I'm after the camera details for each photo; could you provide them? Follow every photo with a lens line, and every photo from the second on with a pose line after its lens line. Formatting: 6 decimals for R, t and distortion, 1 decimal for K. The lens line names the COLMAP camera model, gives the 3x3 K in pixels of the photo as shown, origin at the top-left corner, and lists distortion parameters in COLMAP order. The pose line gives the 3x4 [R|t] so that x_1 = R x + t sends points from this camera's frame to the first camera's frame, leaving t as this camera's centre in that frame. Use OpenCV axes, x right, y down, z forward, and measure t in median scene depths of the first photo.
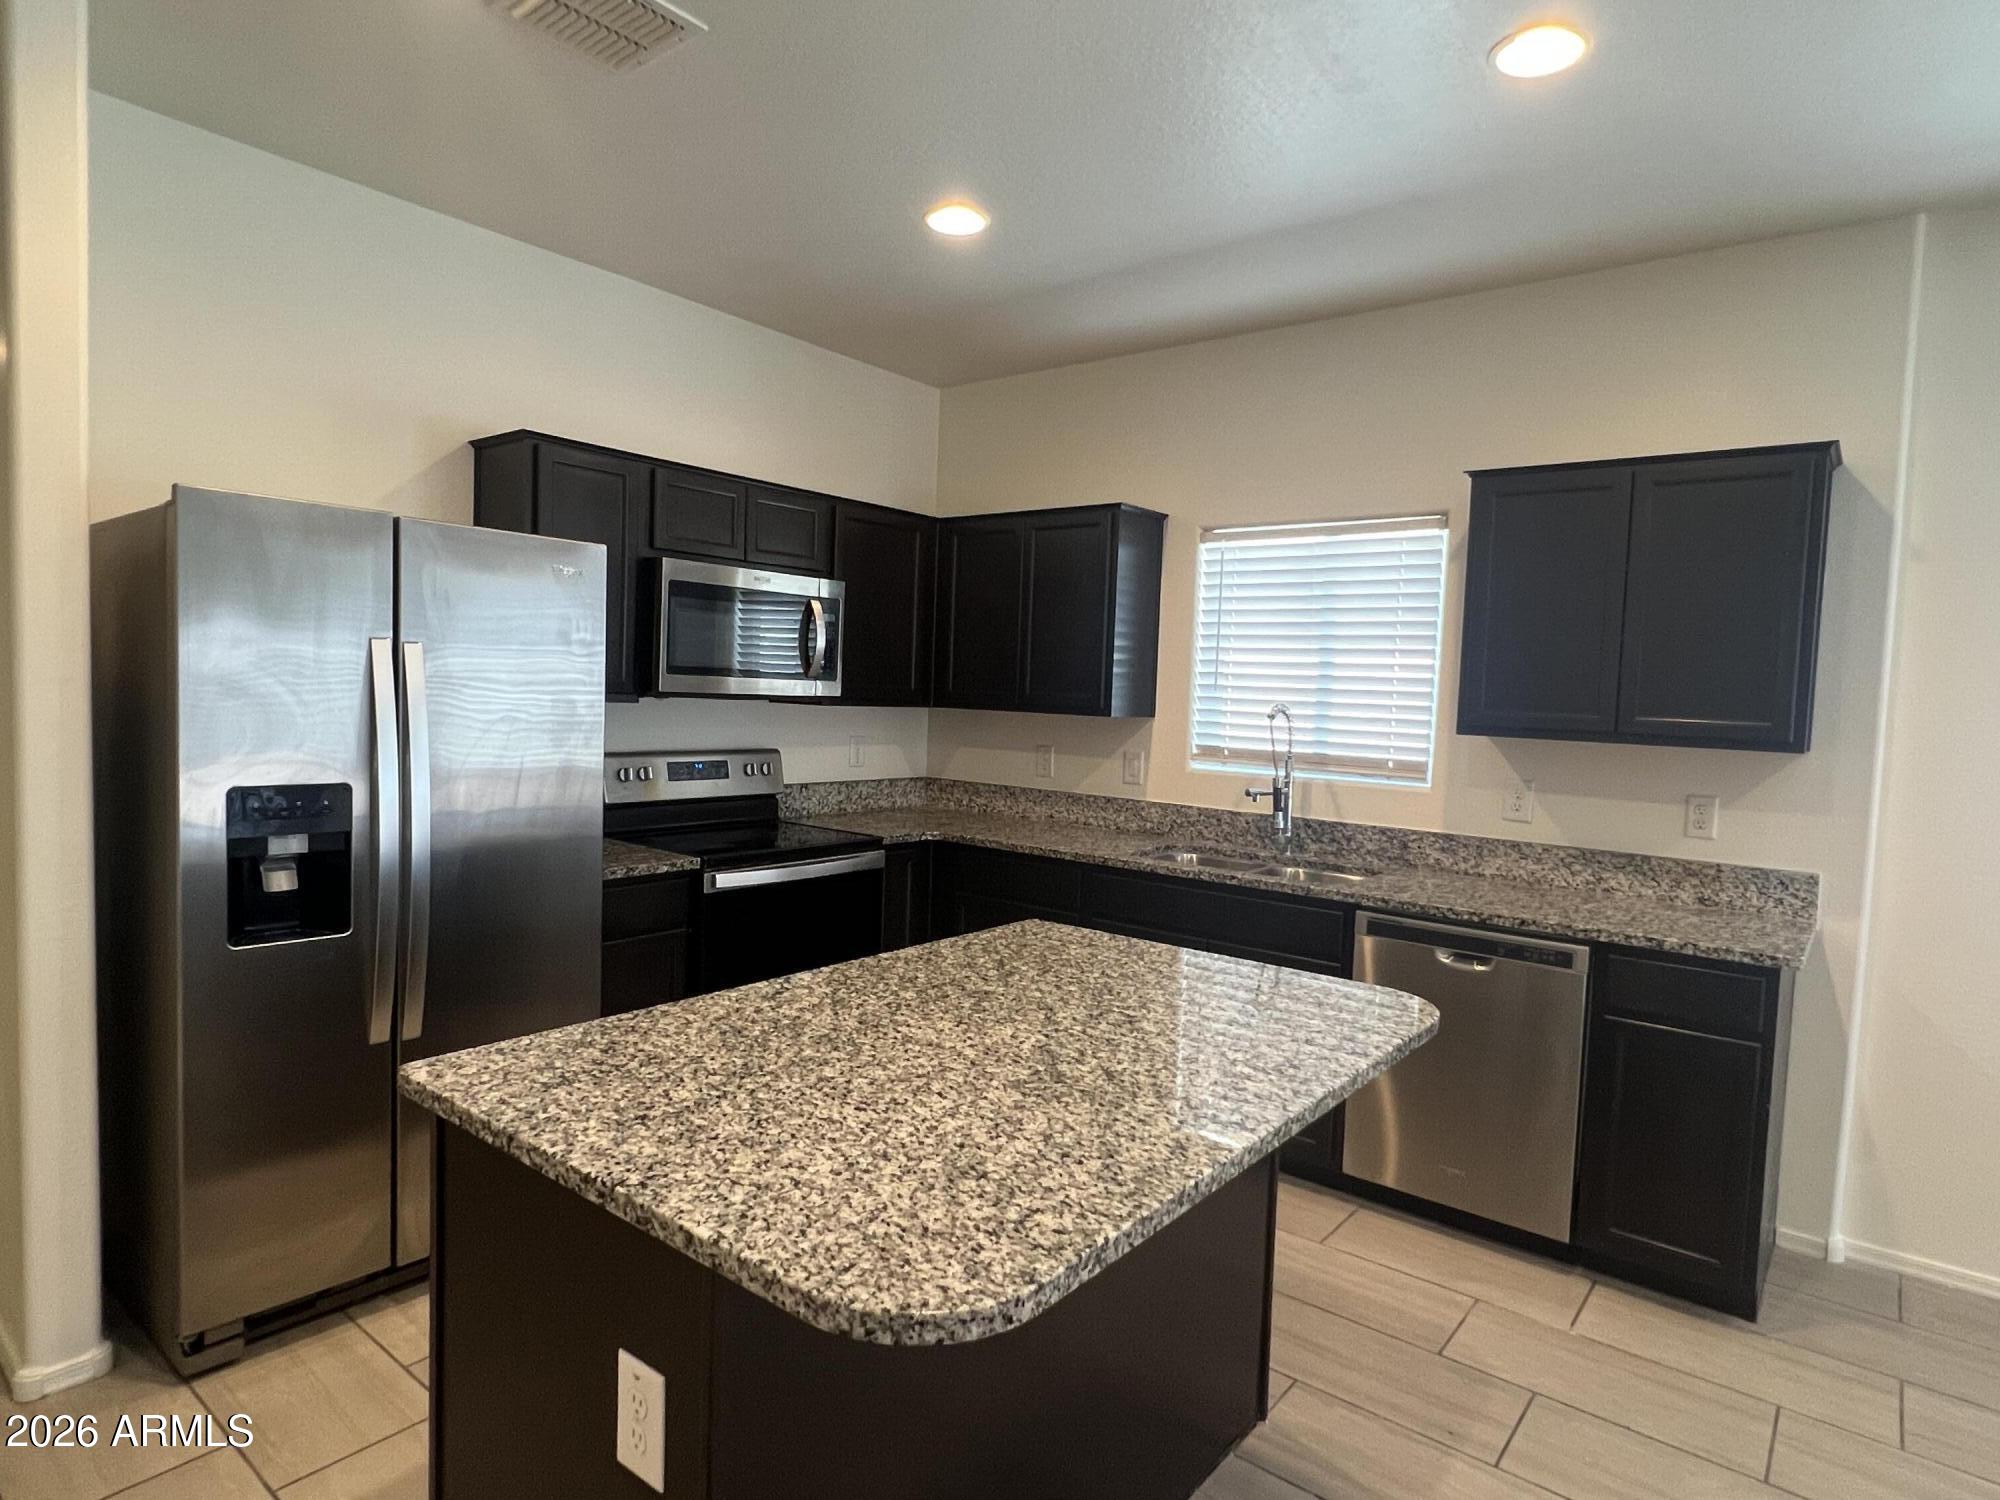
lens RADIAL K [[1099.3, 0, 1000.0], [0, 1099.3, 750.0], [0, 0, 1]] dist [0.002734, -0.000597]
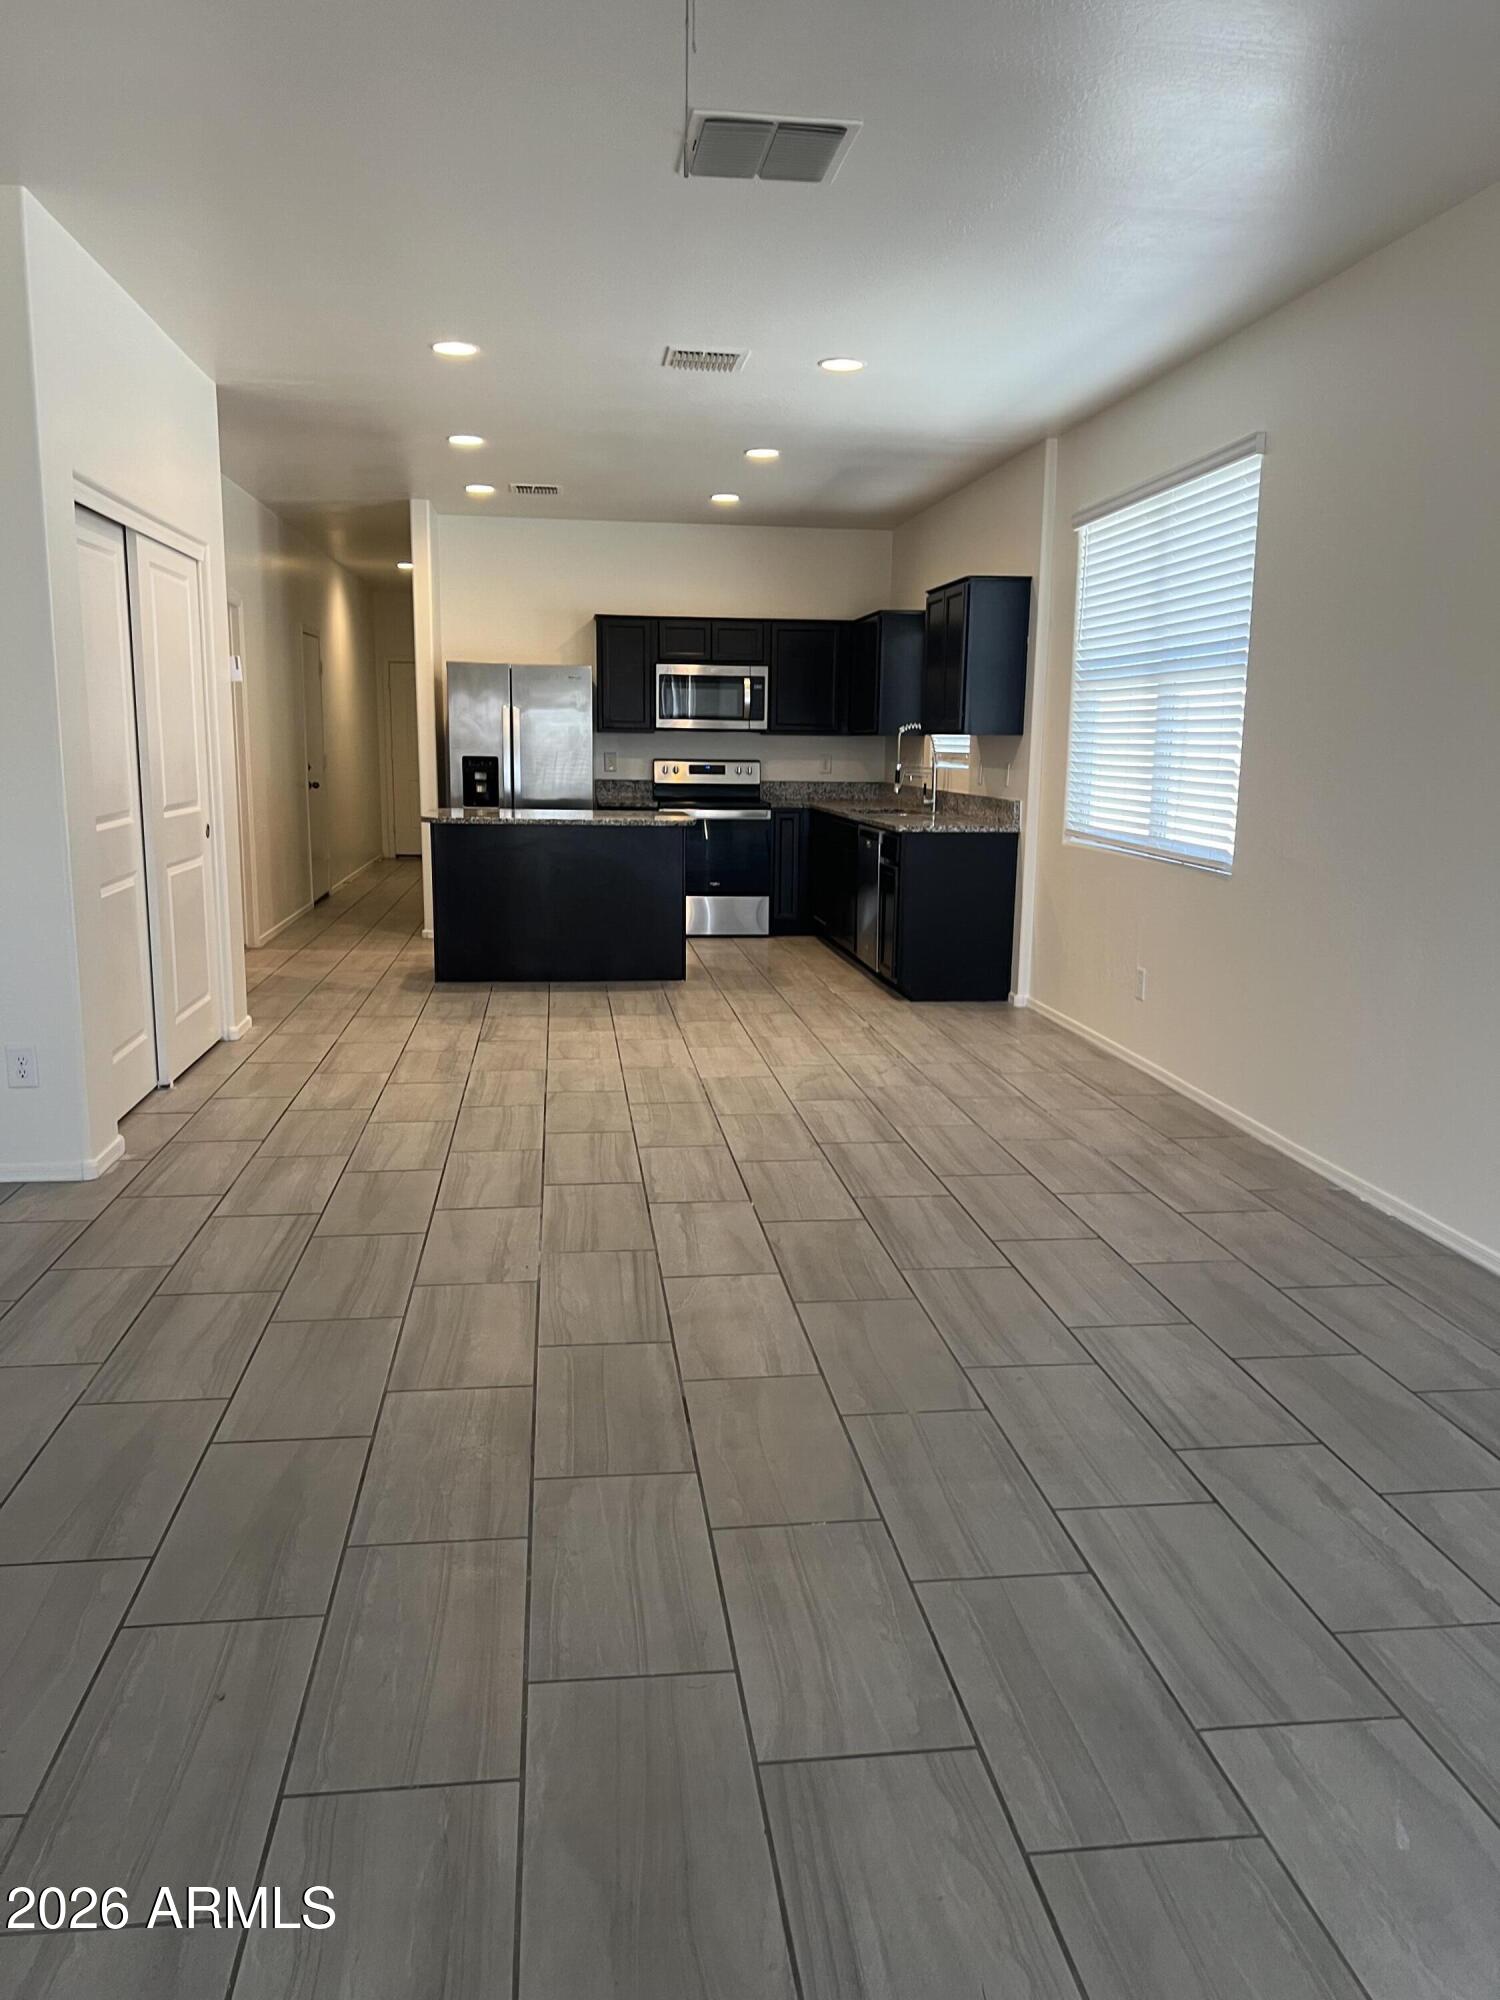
lens RADIAL K [[1491.1, 0, 742.3], [0, 1491.1, 1008.7], [0, 0, 1]] dist [0.006069, 0.000480]
pose [[0.725125, 0.092425, -0.682386, 1.720064], [-0.025405, 0.993868, 0.107617, 0.162911], [0.688148, -0.060700, 0.723026, -0.956790]]
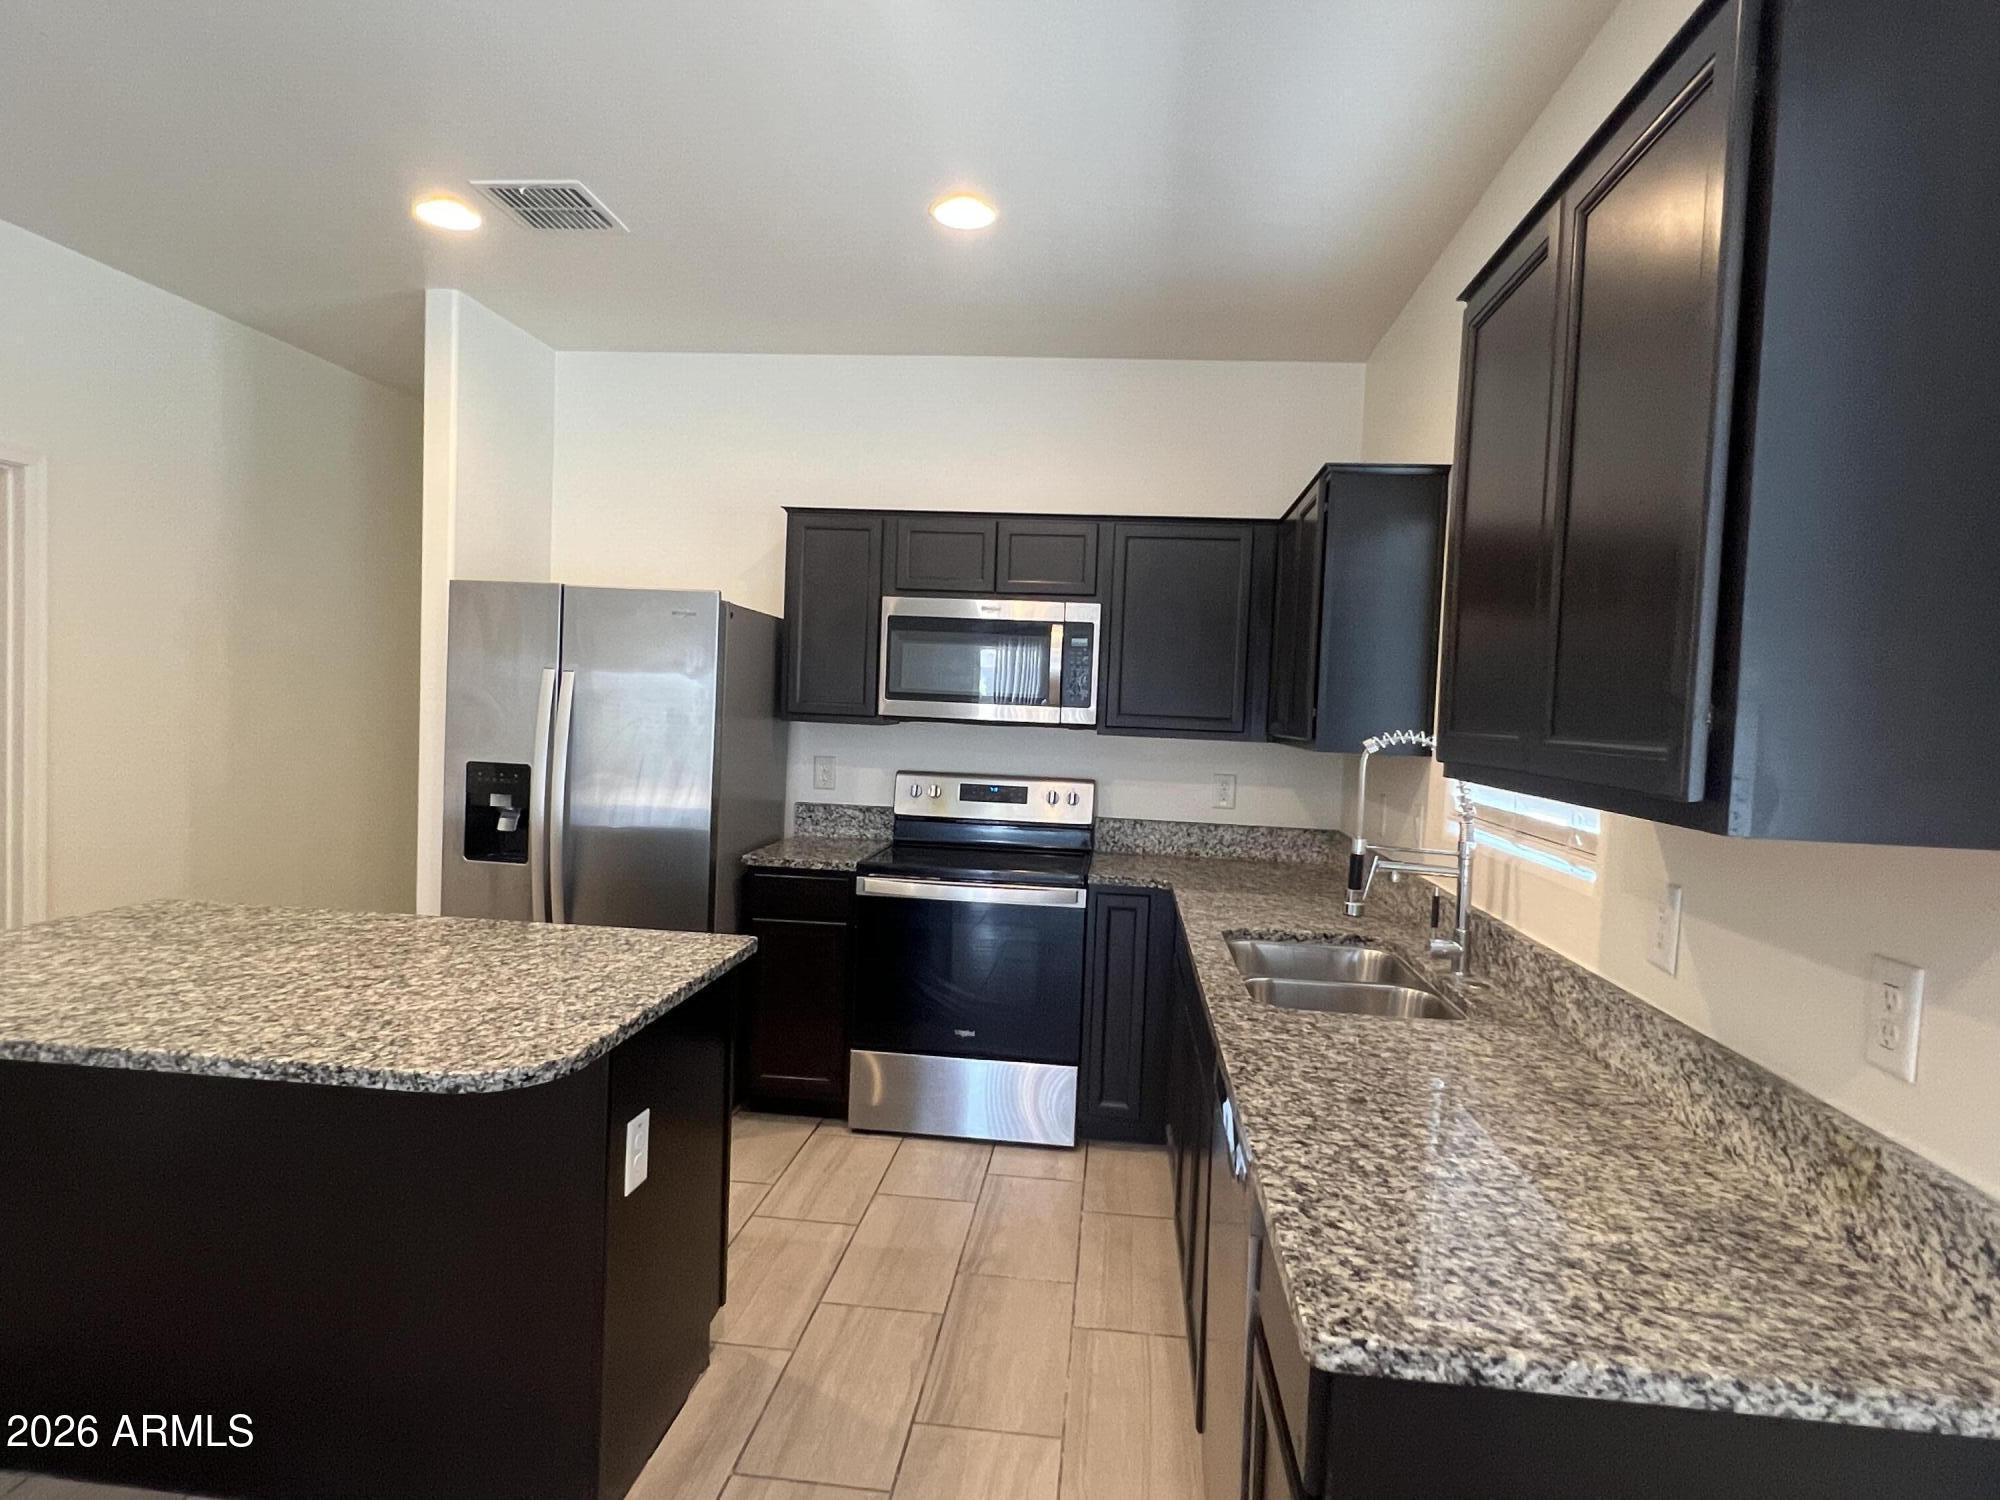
lens RADIAL K [[1099.3, 0, 1000.0], [0, 1099.3, 750.0], [0, 0, 1]] dist [0.002734, -0.000597]
pose [[0.550387, 0.019177, -0.834689, 0.646893], [-0.068773, 0.997380, -0.022434, 0.000091], [0.832072, 0.069751, 0.550264, 0.445200]]
